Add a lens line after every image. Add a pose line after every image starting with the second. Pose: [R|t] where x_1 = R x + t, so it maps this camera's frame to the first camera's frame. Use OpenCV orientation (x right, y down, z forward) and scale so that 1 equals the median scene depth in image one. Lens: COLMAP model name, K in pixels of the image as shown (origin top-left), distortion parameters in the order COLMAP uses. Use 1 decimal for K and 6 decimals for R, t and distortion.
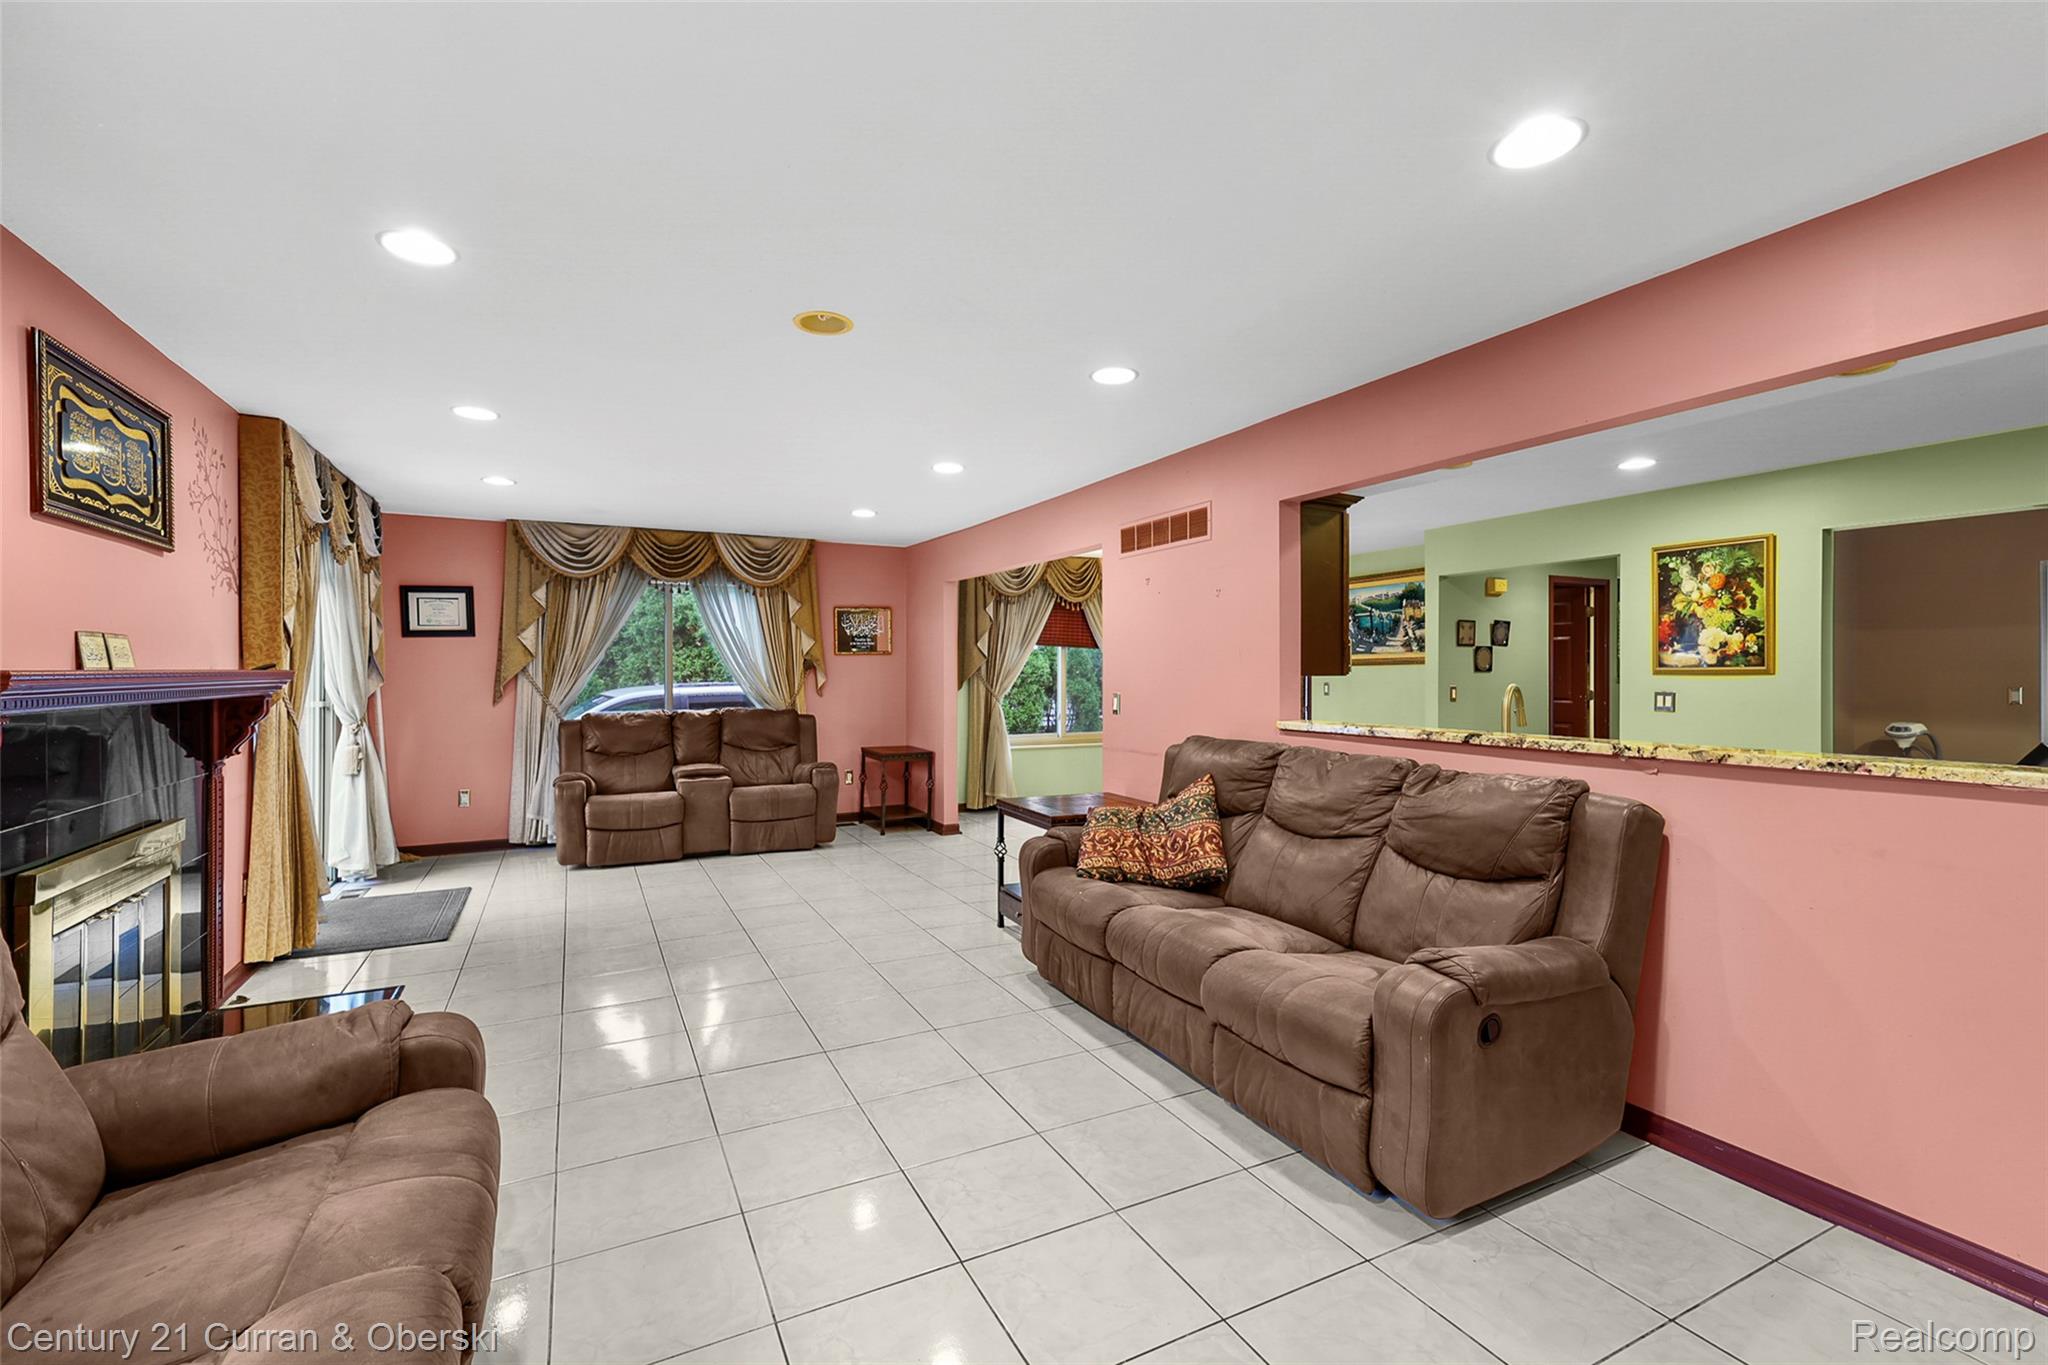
lens RADIAL K [[892.7, 0, 1024.1], [0, 892.7, 674.3], [0, 0, 1]] dist [0.000704, -0.000180]
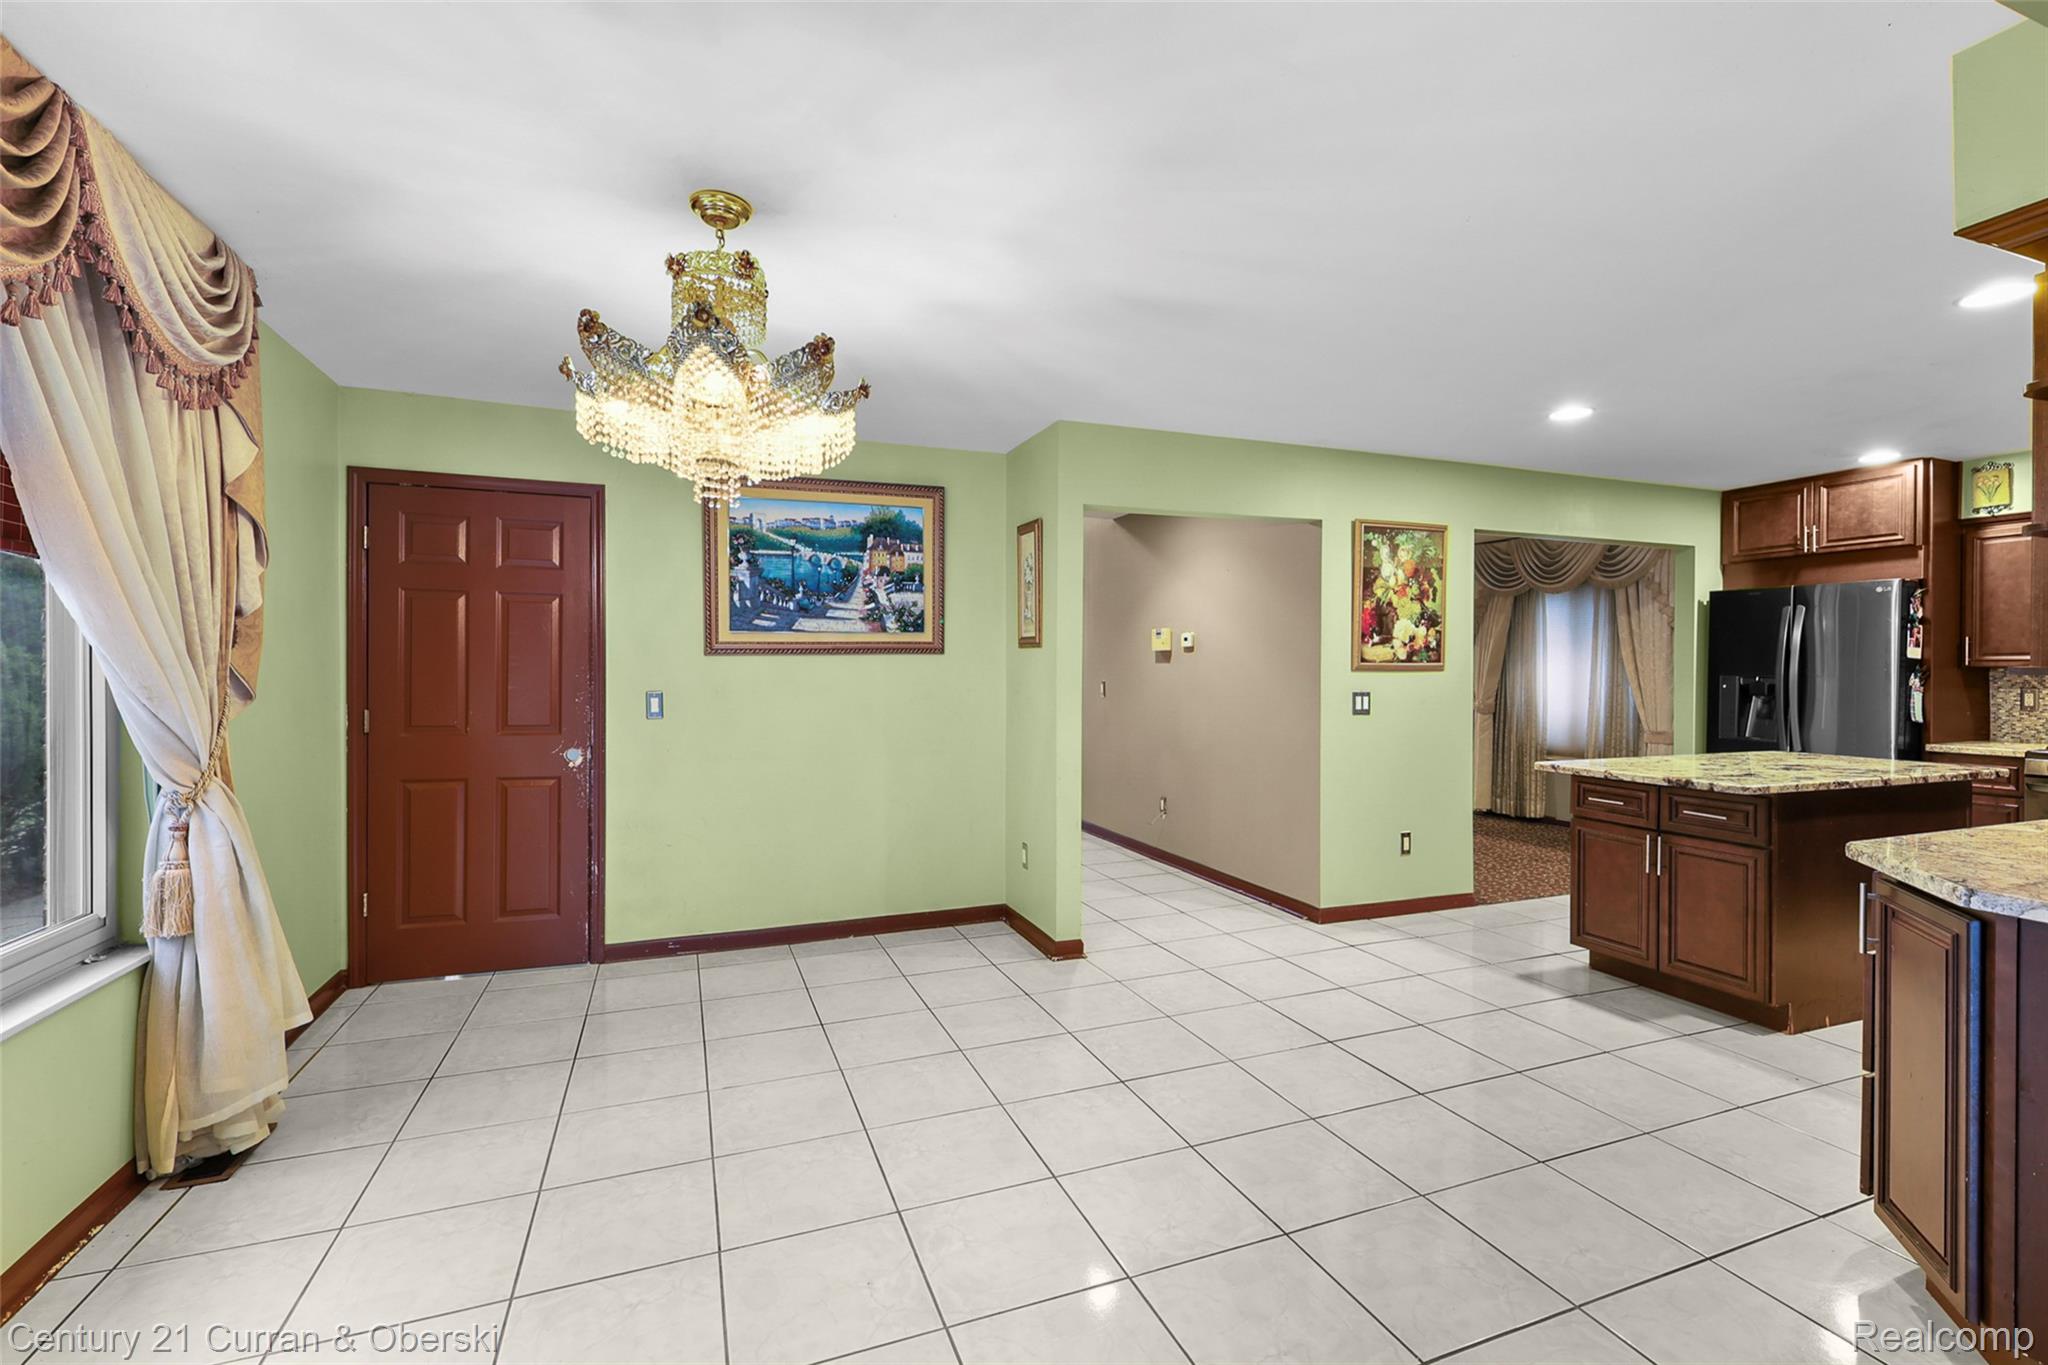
lens RADIAL K [[892.7, 0, 1022.7], [0, 892.7, 679.5], [0, 0, 1]] dist [0.000704, -0.000180]
pose [[0.104064, -0.008176, 0.994537, -0.161351], [0.002108, 0.999966, 0.008000, 0.000601], [-0.994568, 0.001264, 0.104078, 1.262002]]
